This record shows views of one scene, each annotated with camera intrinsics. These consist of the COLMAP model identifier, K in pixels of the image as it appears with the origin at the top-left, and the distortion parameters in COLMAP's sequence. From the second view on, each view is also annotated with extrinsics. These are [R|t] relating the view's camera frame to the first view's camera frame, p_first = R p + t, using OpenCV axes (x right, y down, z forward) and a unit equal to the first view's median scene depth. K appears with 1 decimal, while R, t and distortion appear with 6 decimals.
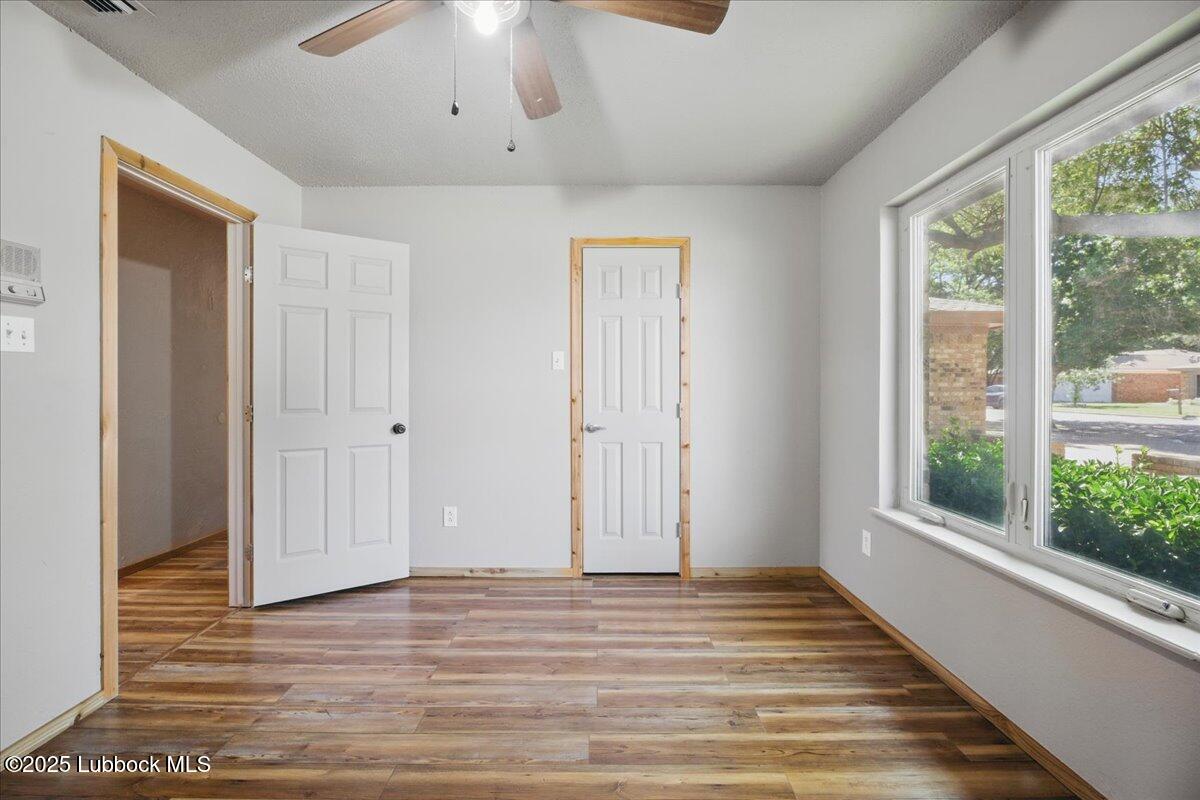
lens RADIAL K [[545.4, 0, 594.9], [0, 545.4, 386.8], [0, 0, 1]] dist [-0.001137, 0.000075]
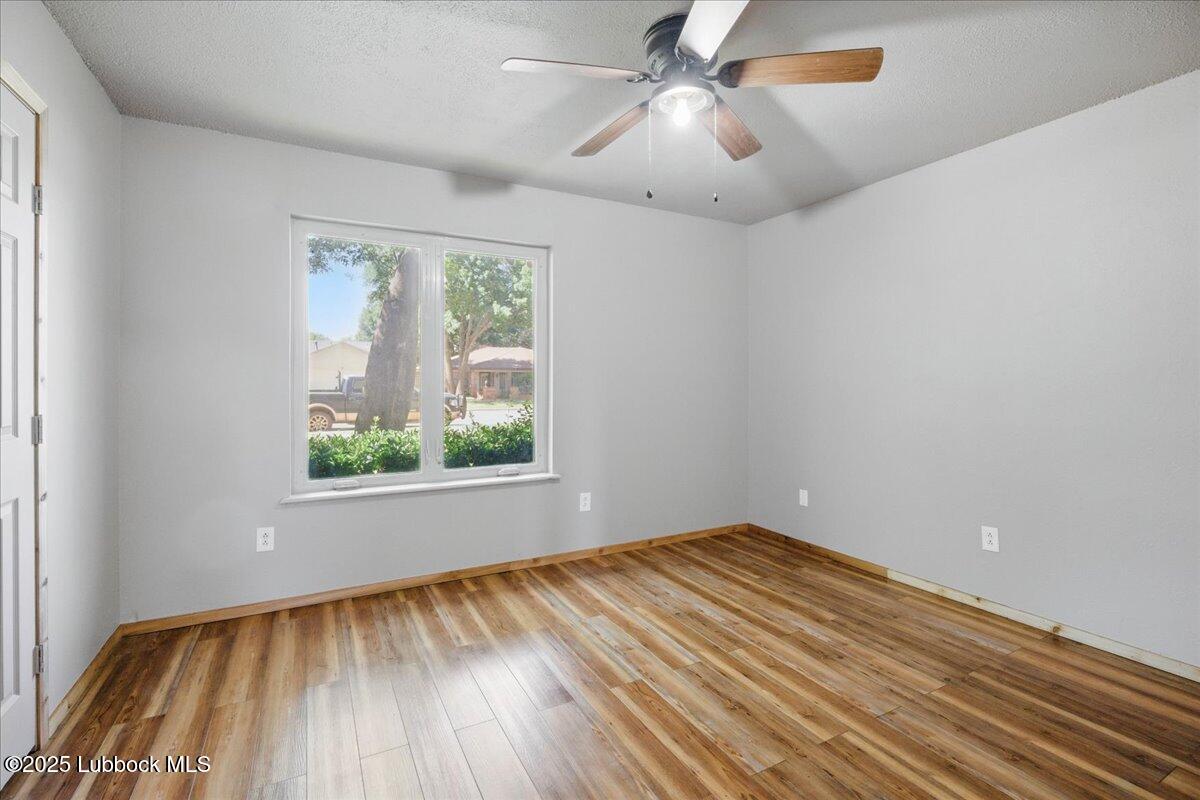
lens RADIAL K [[545.4, 0, 594.9], [0, 545.4, 386.8], [0, 0, 1]] dist [-0.001137, 0.000075]
pose [[-0.472790, -0.005050, 0.881161, -0.905896], [0.004766, 0.999954, 0.008288, -0.000981], [-0.881162, 0.008118, -0.472745, 1.272486]]
